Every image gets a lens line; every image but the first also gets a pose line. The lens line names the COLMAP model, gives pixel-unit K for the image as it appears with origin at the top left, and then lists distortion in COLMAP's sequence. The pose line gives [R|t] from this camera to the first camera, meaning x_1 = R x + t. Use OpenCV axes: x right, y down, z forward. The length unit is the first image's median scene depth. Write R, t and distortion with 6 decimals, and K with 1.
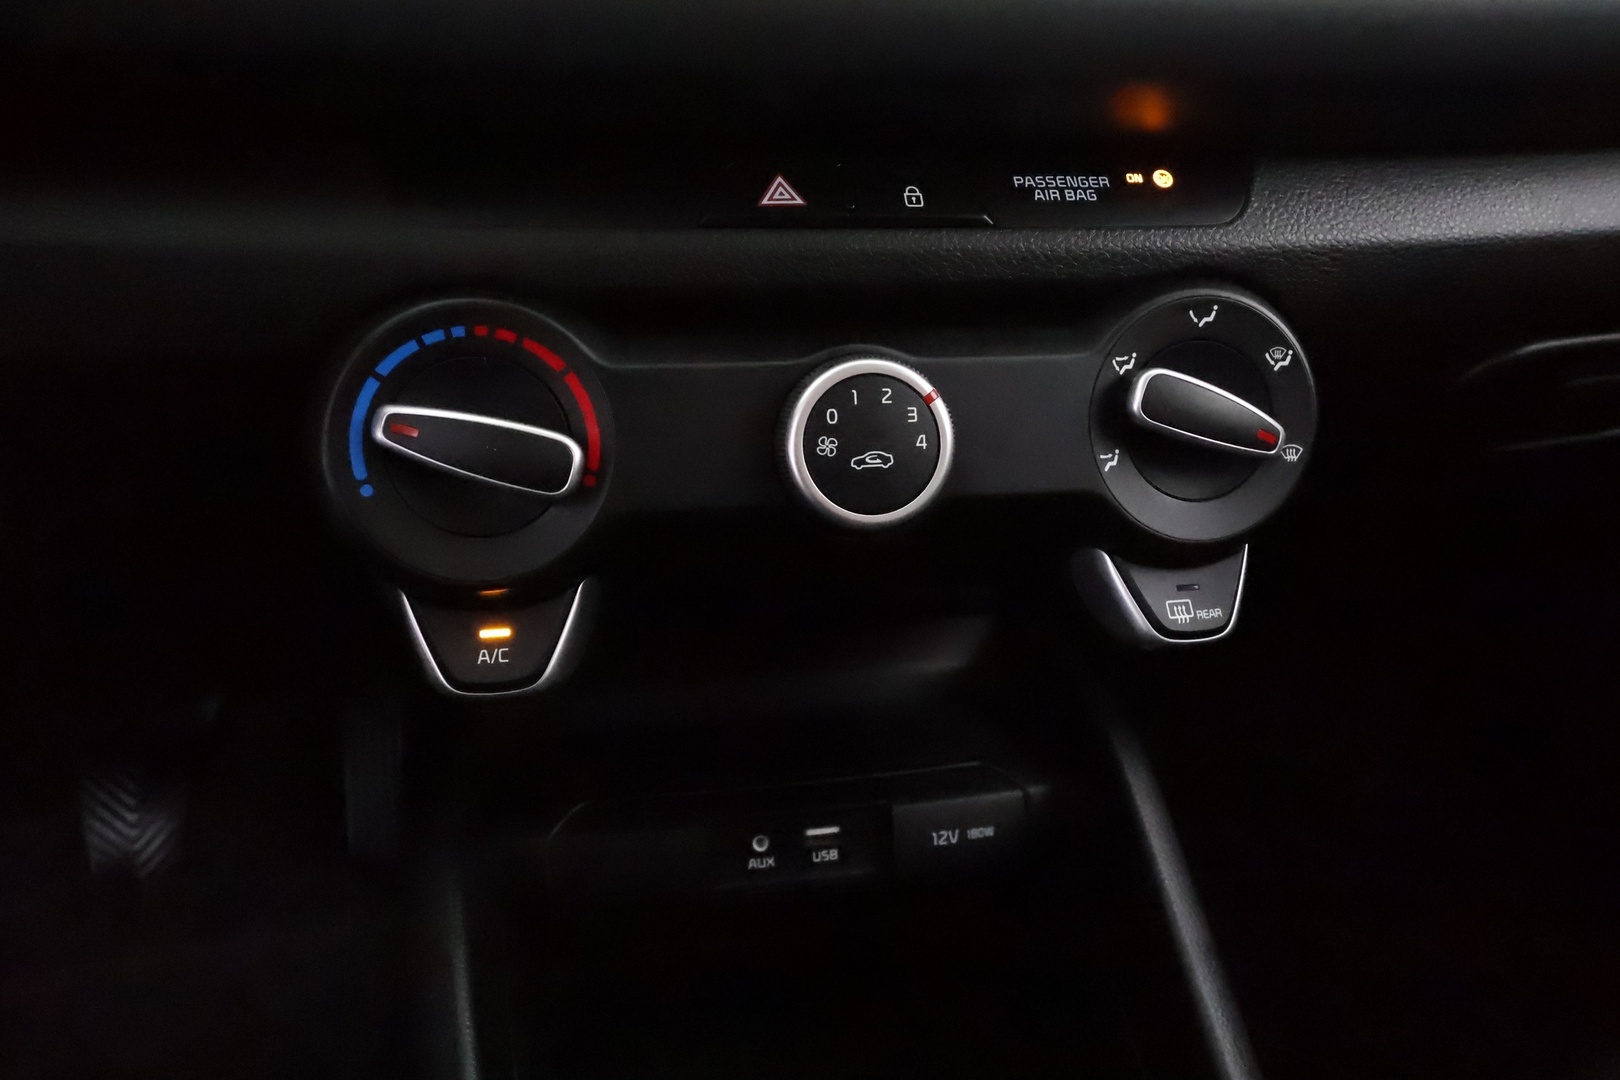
lens RADIAL K [[998.1, 0, 815.1], [0, 998.1, 550.1], [0, 0, 1]] dist [-0.000550, 0.000725]
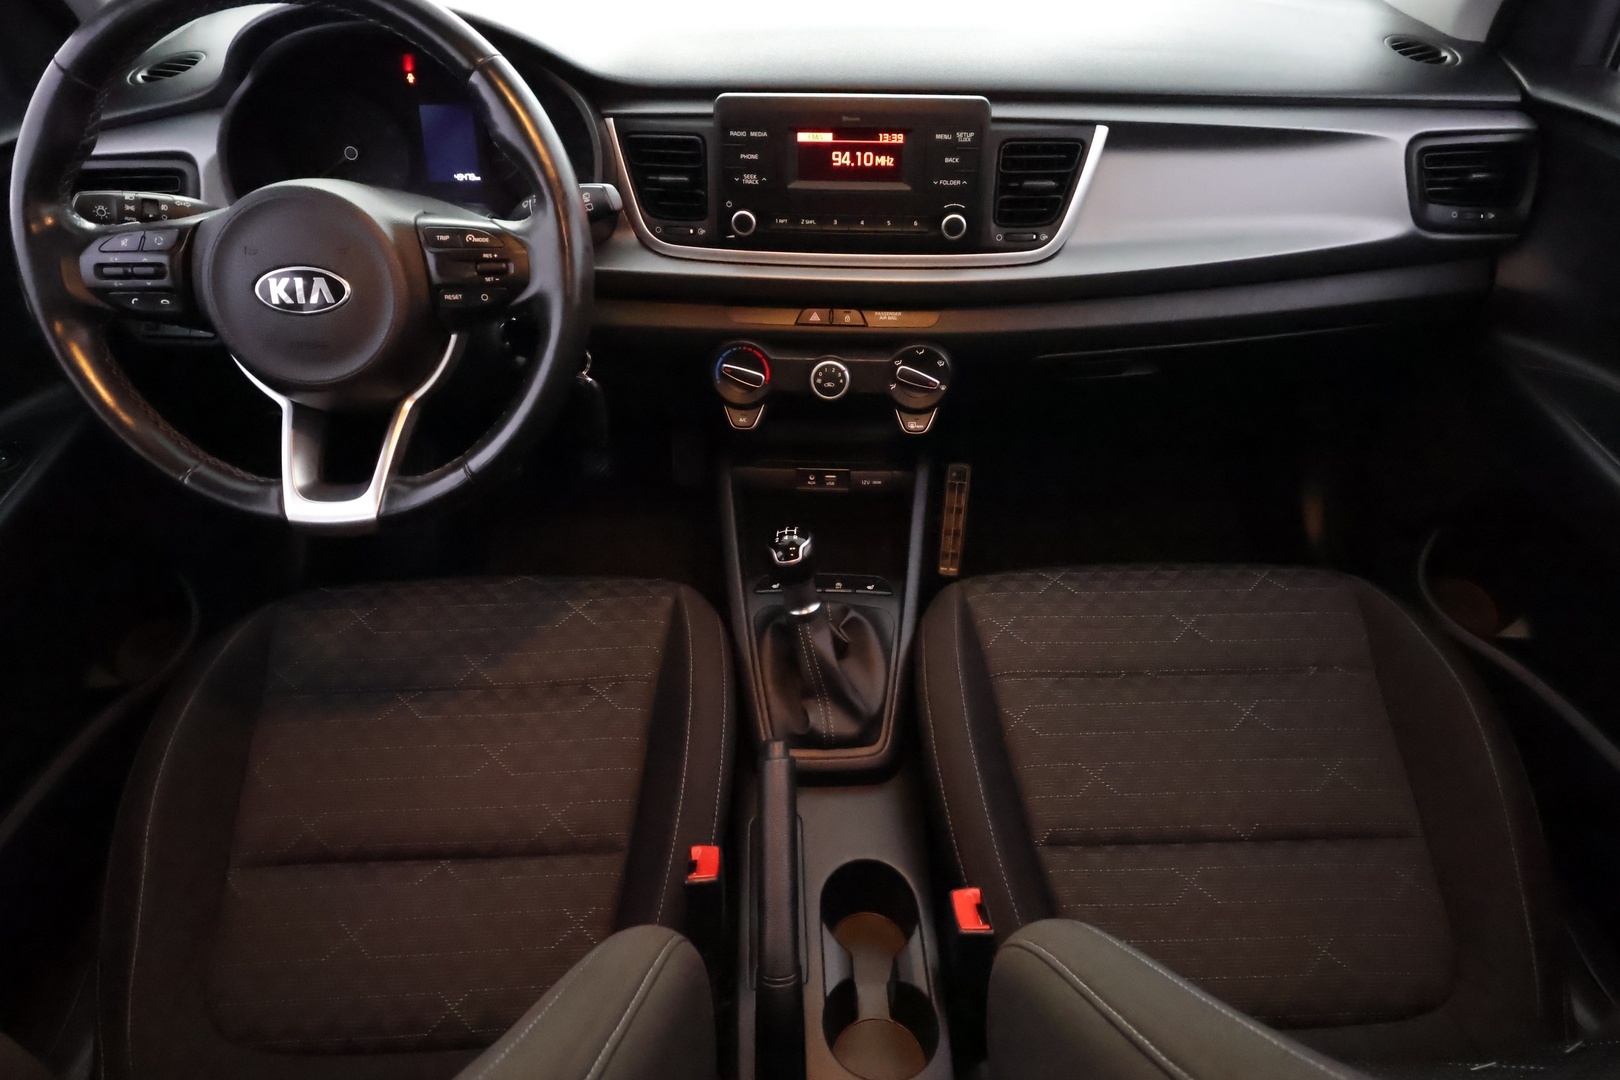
lens RADIAL K [[998.1, 0, 803.8], [0, 998.1, 535.6], [0, 0, 1]] dist [-0.000550, 0.000725]
pose [[0.971726, 0.125922, -0.199731, 0.828721], [-0.072085, 0.963747, 0.256896, -0.519406], [0.224839, -0.235235, 0.945575, -3.027561]]
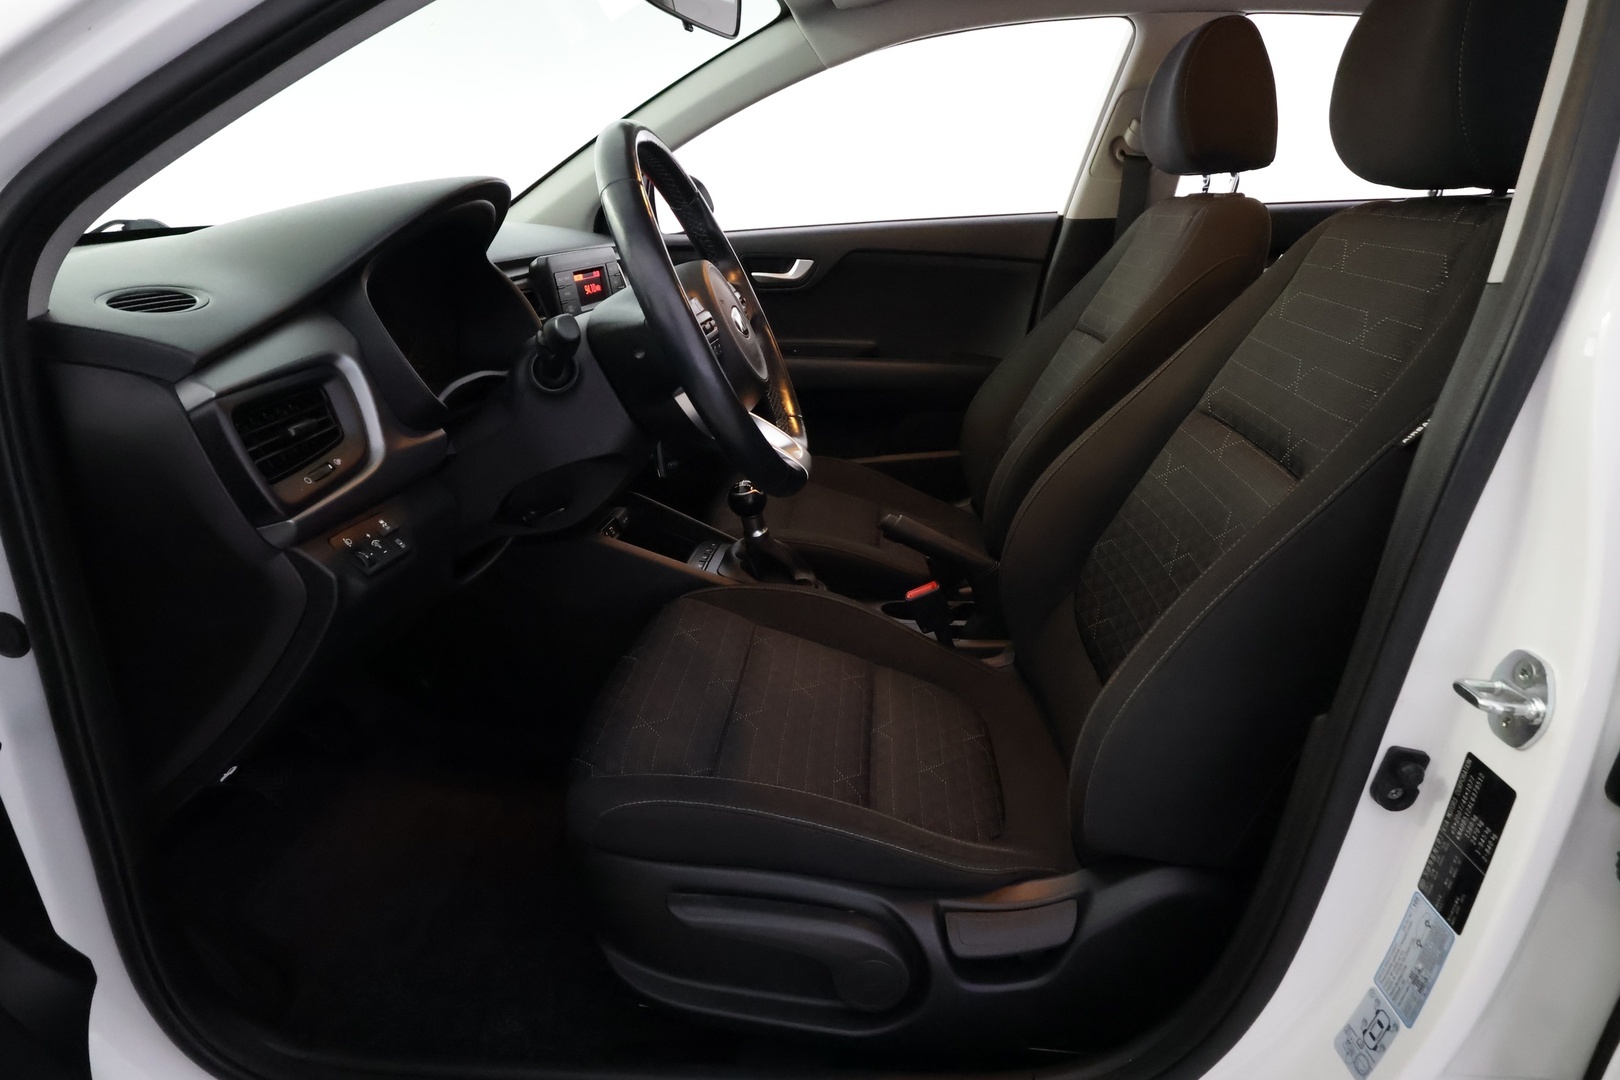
lens RADIAL K [[998.1, 0, 799.0], [0, 998.1, 530.1], [0, 0, 1]] dist [-0.000550, 0.000725]
pose [[0.328808, -0.319099, 0.888854, -4.989265], [0.391444, 0.902580, 0.179223, -0.242696], [-0.859452, 0.289006, 0.421685, -2.201905]]
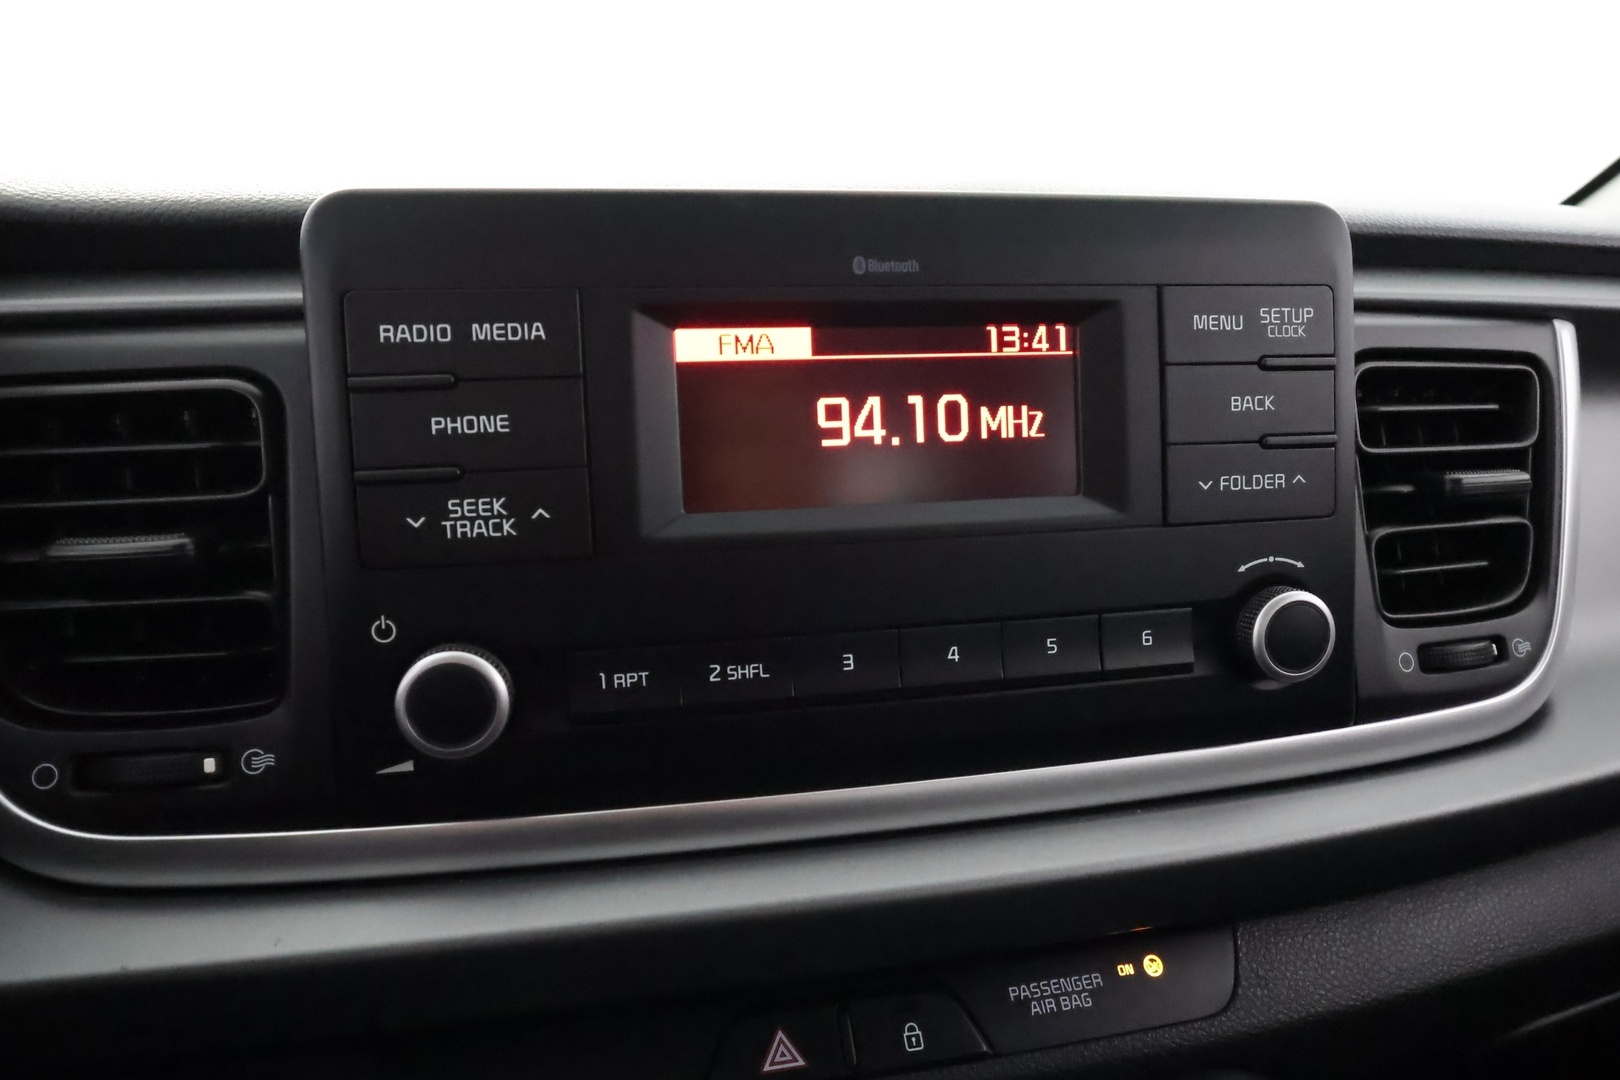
lens RADIAL K [[998.1, 0, 835.3], [0, 998.1, 536.1], [0, 0, 1]] dist [-0.000550, 0.000725]
pose [[0.998917, -0.036145, 0.029307, 0.008234], [0.041524, 0.976652, -0.210775, -0.620196], [-0.021005, 0.211764, 0.977095, -0.091966]]
